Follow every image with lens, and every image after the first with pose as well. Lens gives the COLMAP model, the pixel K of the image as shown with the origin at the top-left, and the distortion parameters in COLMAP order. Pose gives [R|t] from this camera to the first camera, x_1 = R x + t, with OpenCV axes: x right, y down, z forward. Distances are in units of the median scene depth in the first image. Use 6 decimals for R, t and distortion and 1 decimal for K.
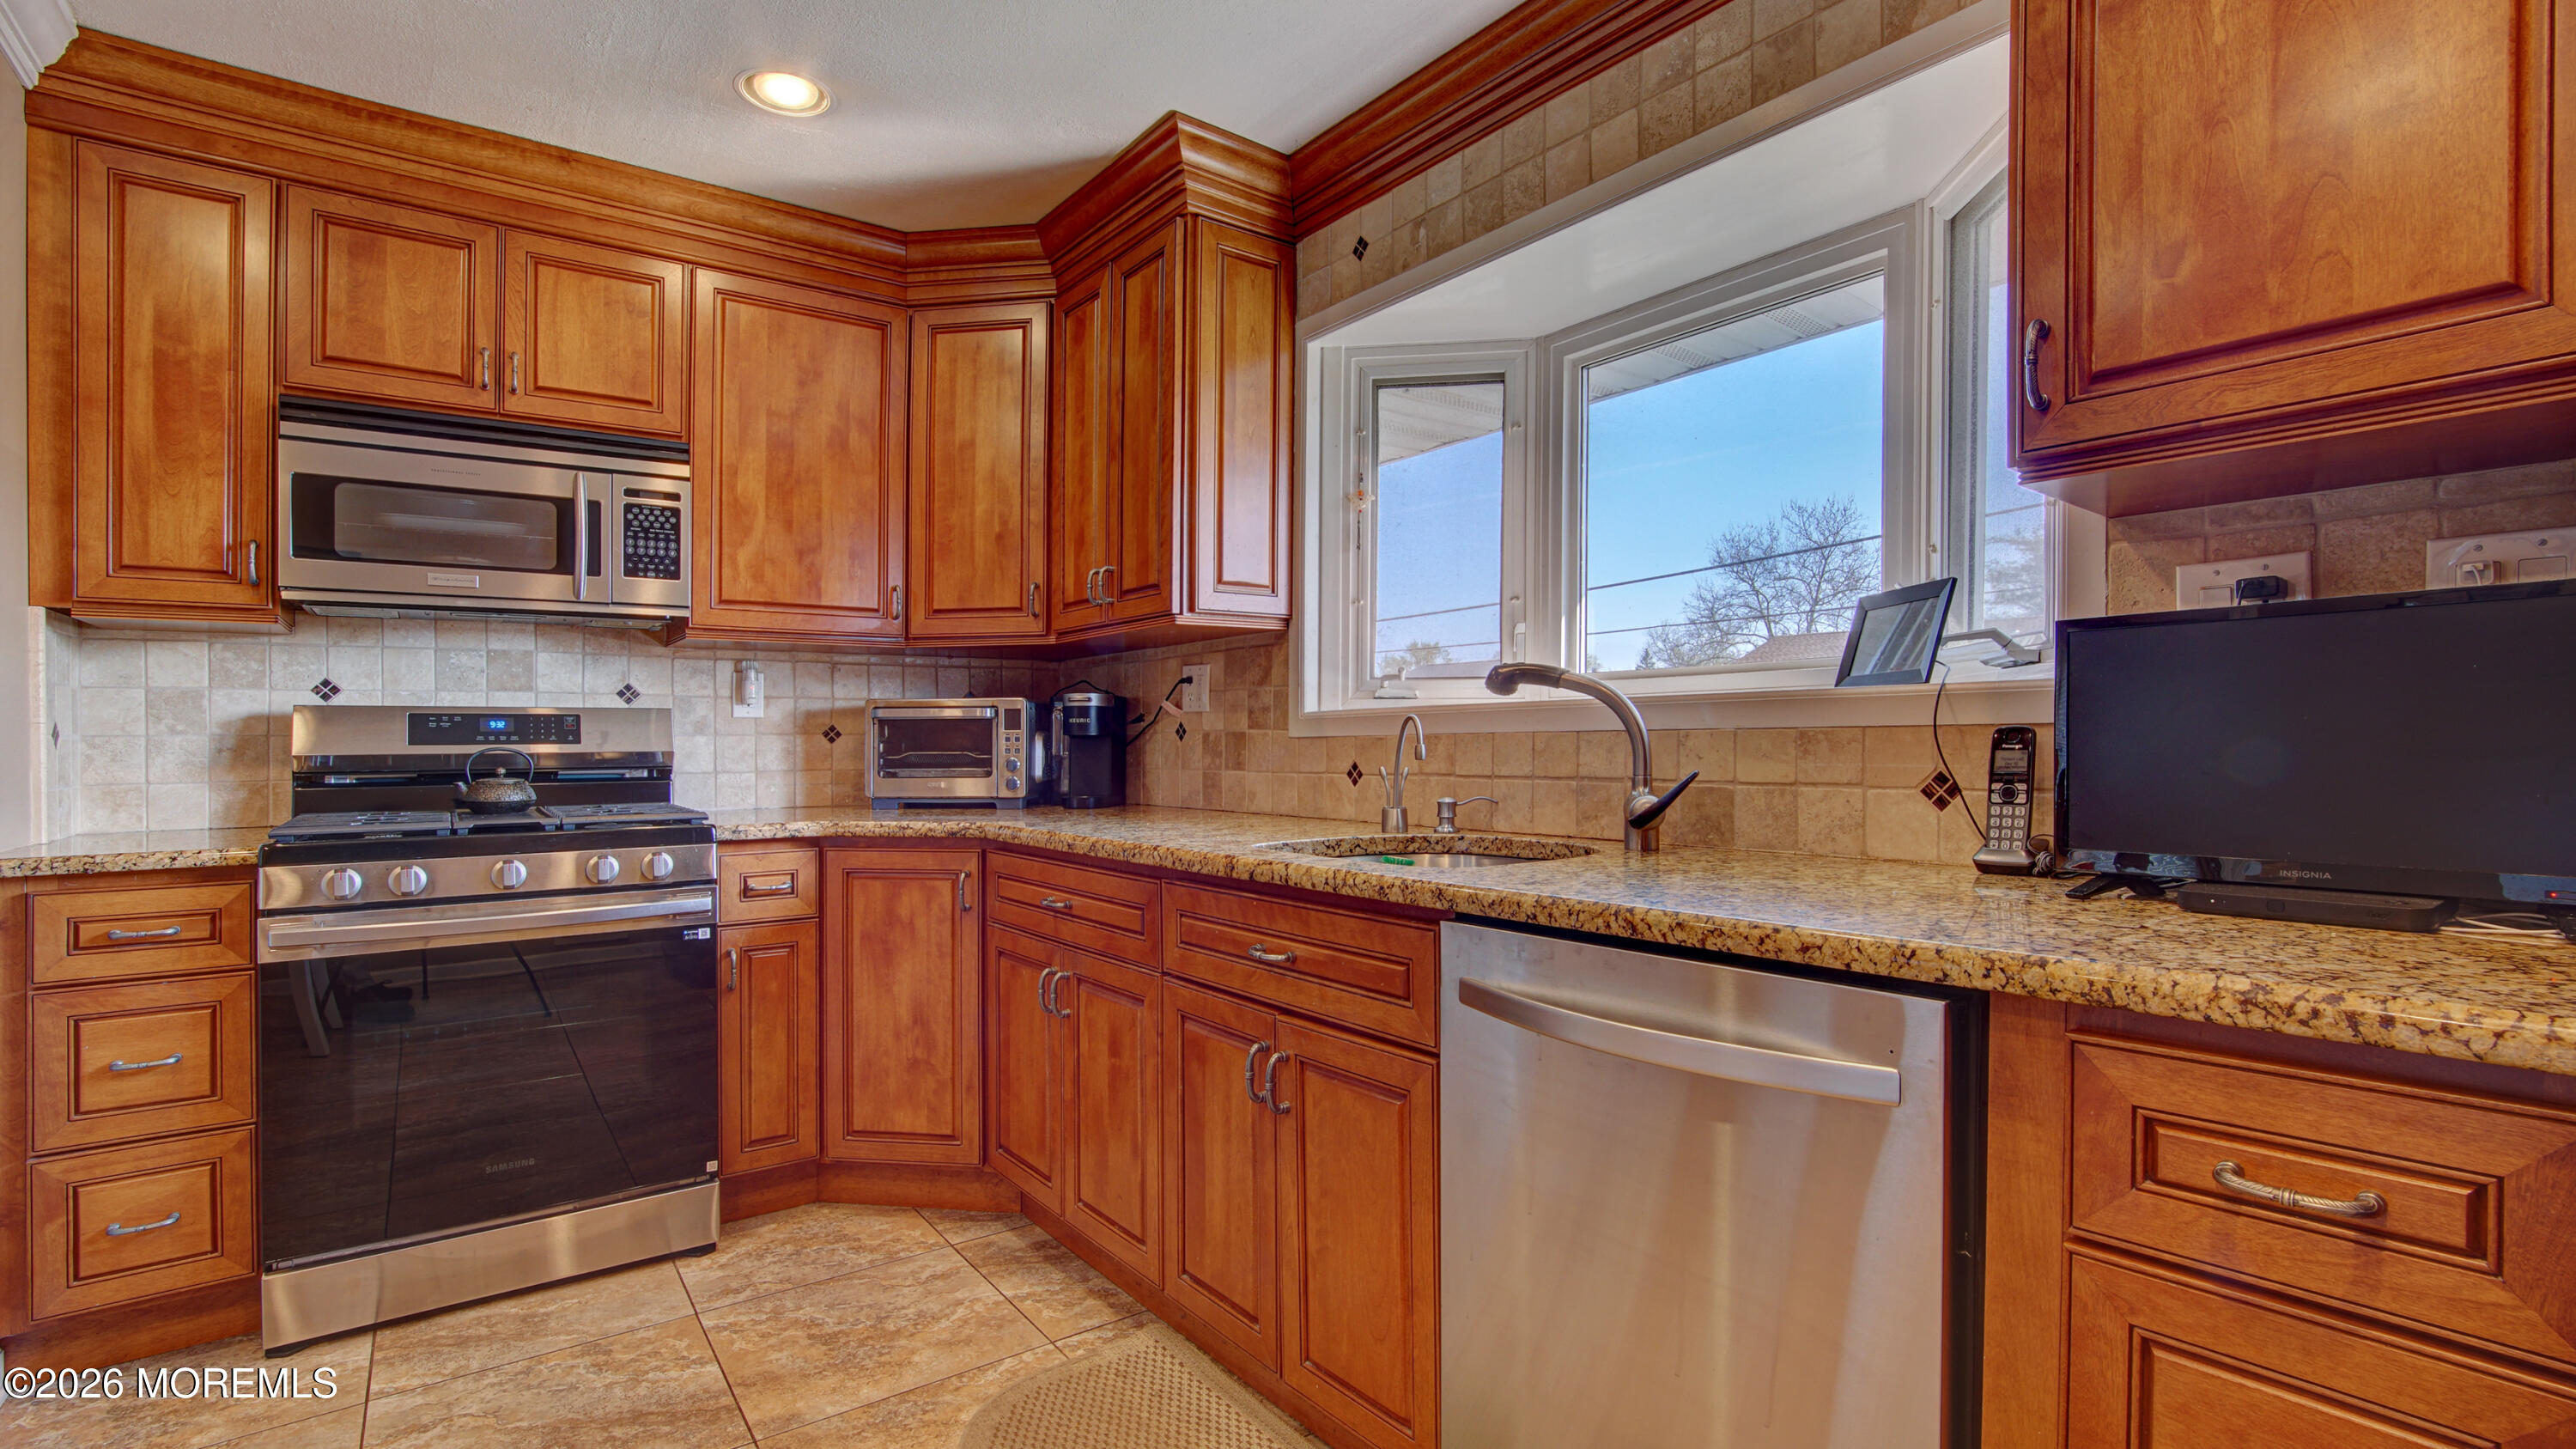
lens RADIAL K [[1153.5, 0, 1269.8], [0, 1153.5, 741.0], [0, 0, 1]] dist [-0.023253, 0.000469]
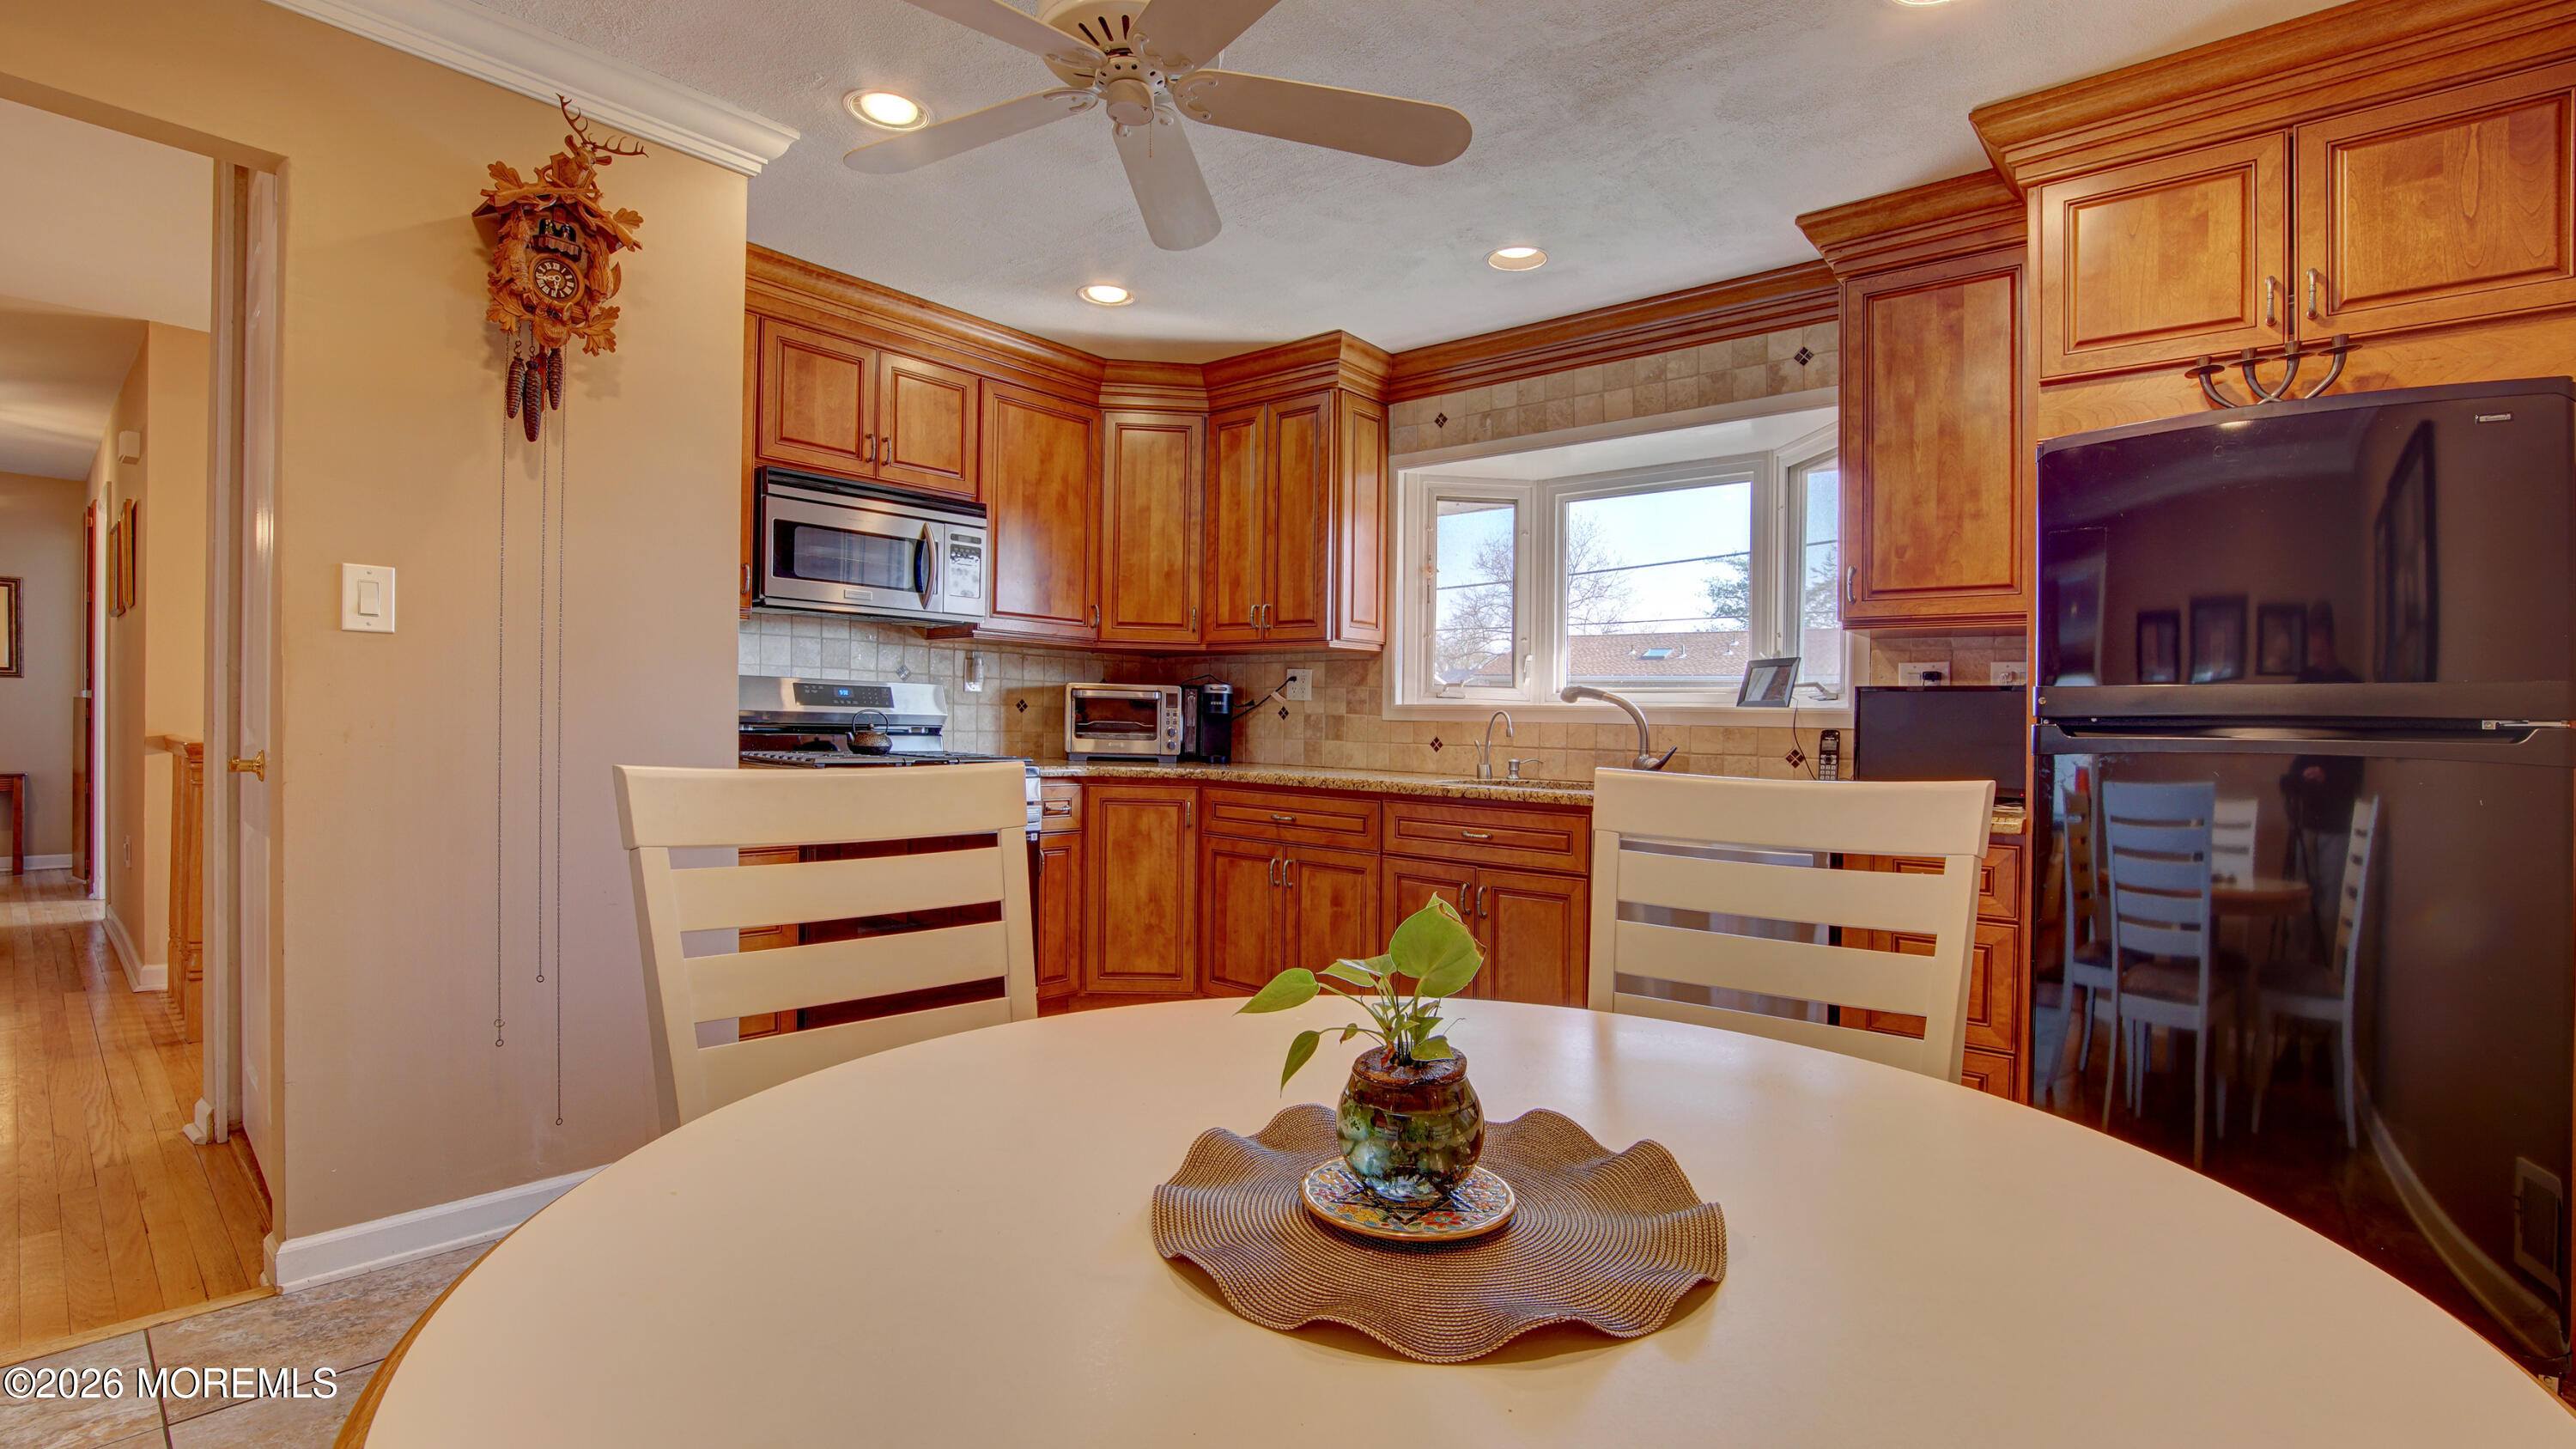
lens RADIAL K [[1145.7, 0, 1257.4], [0, 1145.7, 673.7], [0, 0, 1]] dist [-0.015984, 0.000161]
pose [[0.978043, 0.041083, 0.204313, -0.489916], [-0.033240, 0.998578, -0.041676, 0.004577], [-0.205735, 0.033969, 0.978018, -0.515236]]
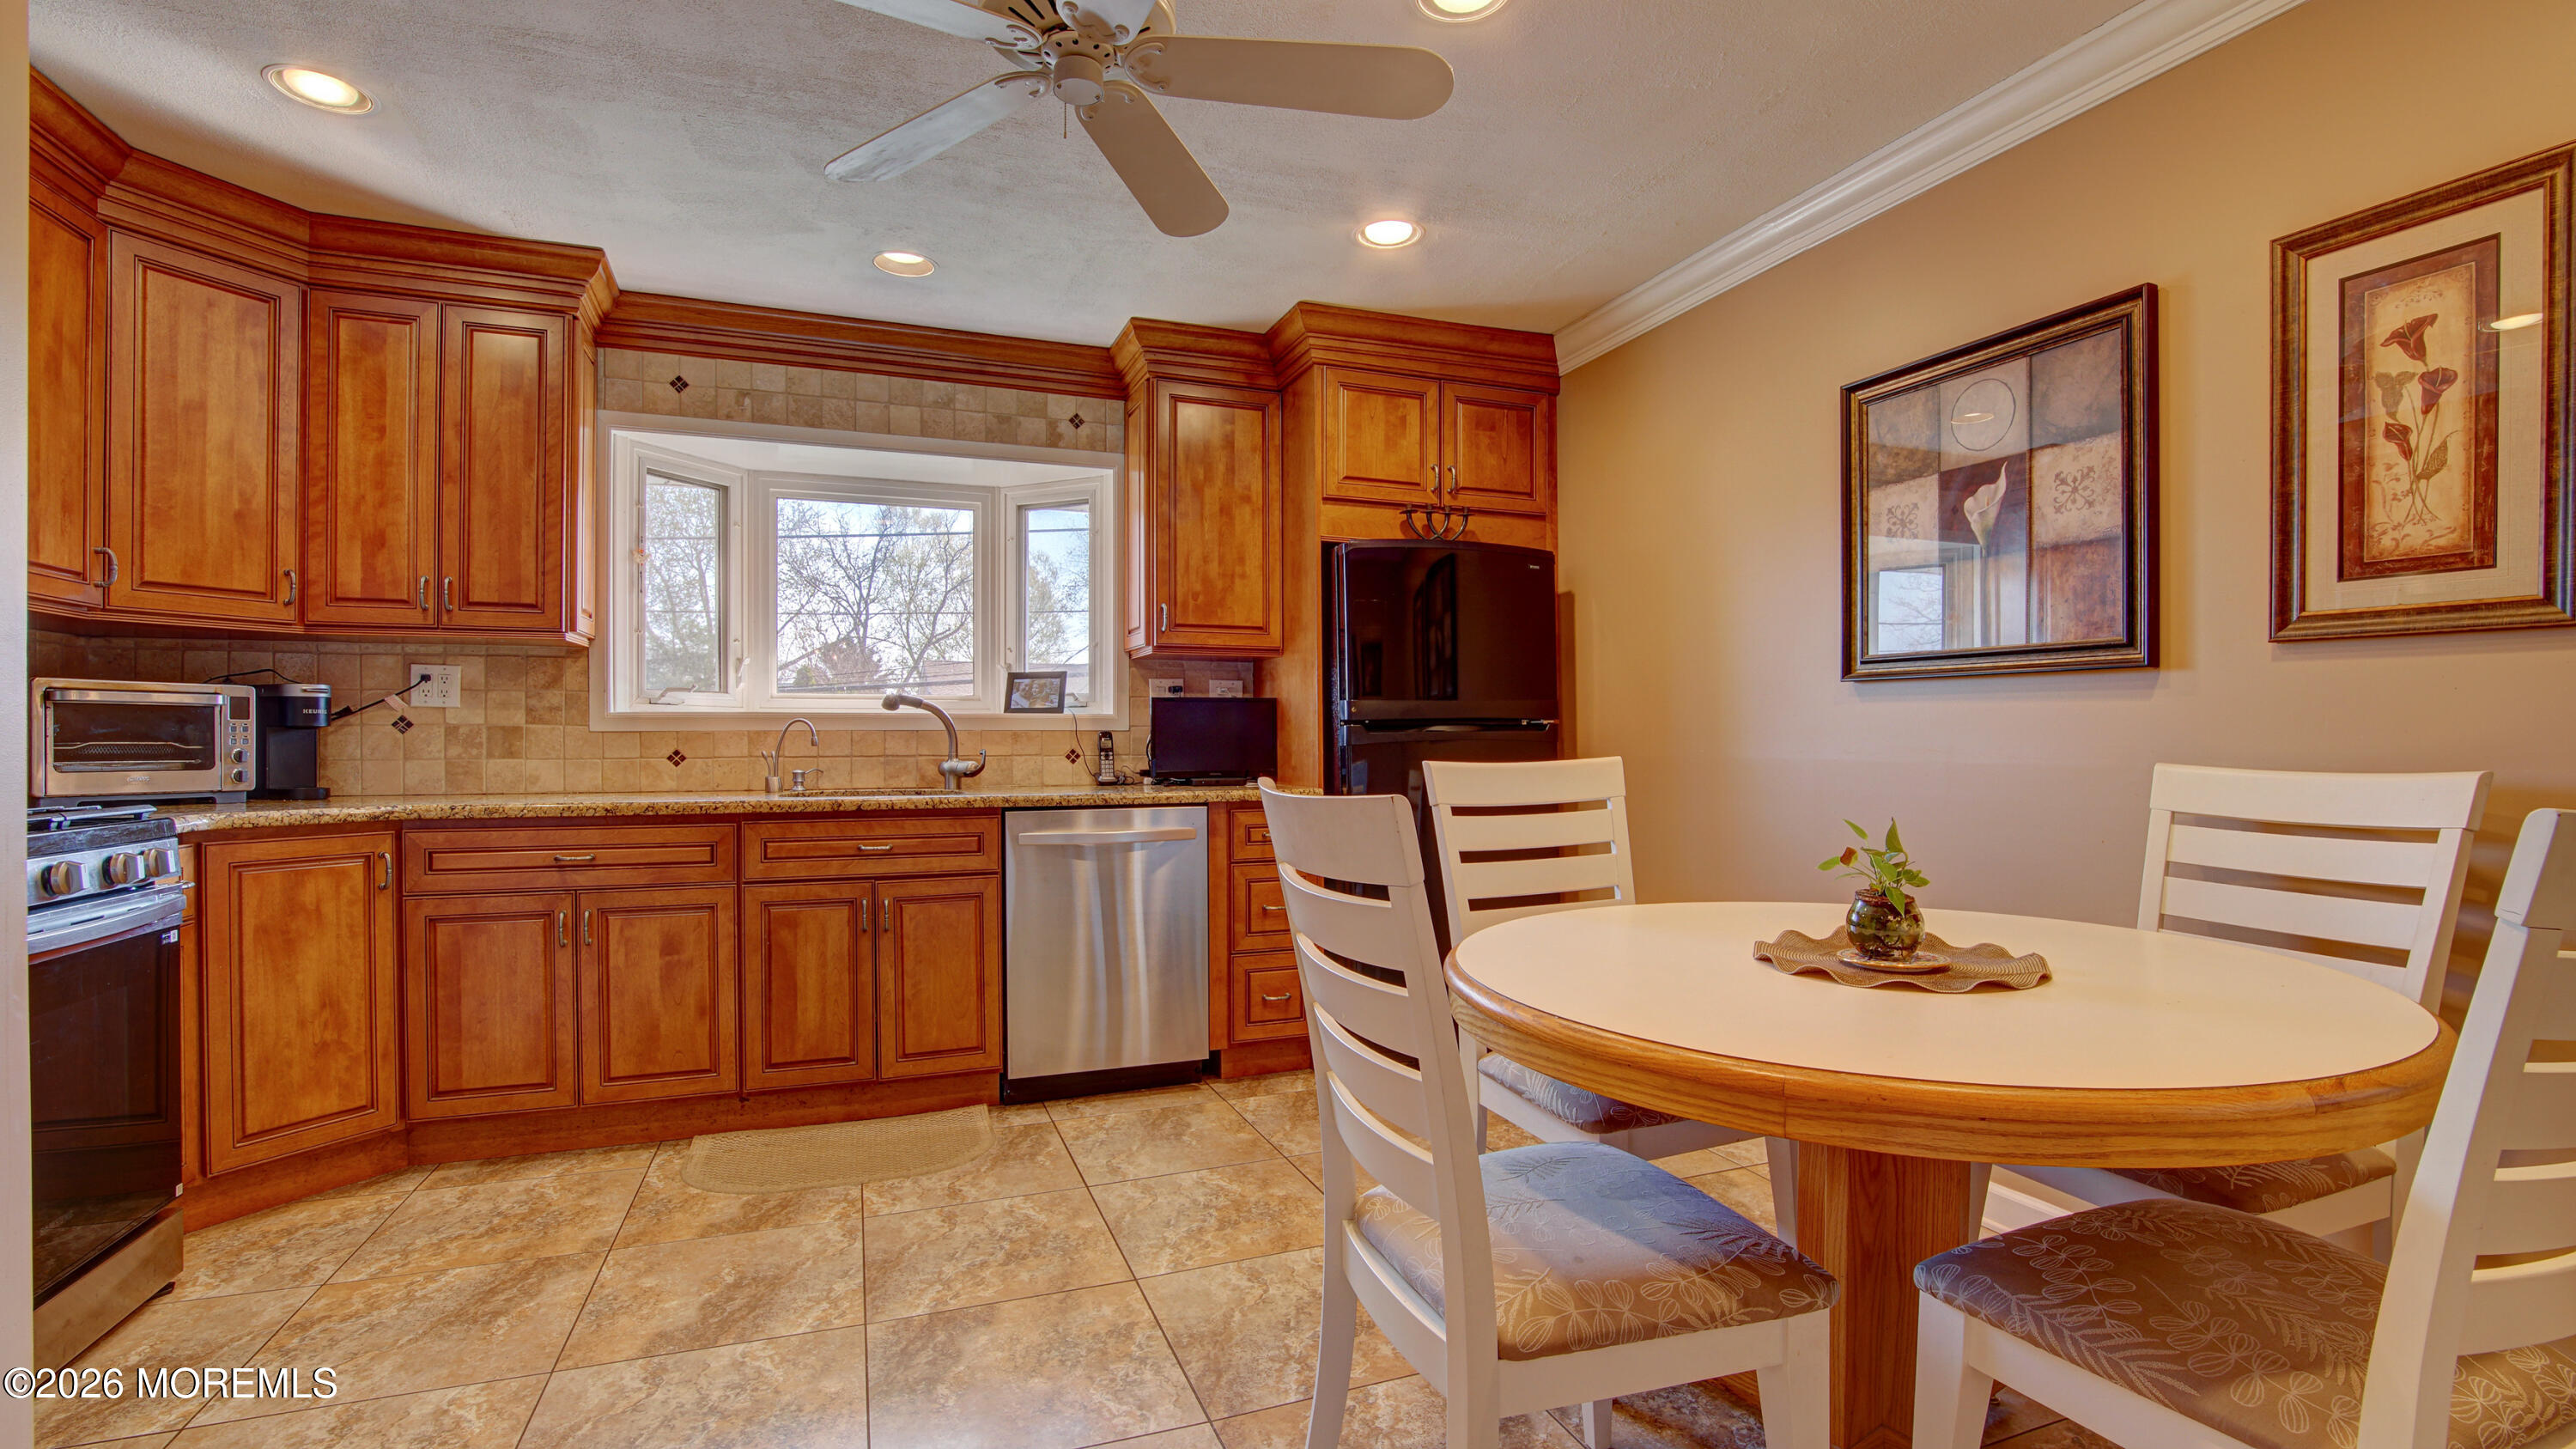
lens RADIAL K [[1158.2, 0, 1289.0], [0, 1158.2, 685.8], [0, 0, 1]] dist [-0.044675, 0.013965]
pose [[0.276974, 0.050876, 0.959530, -1.038790], [-0.001302, 0.998616, -0.052573, 0.012751], [-0.960877, 0.013311, 0.276657, -0.101108]]
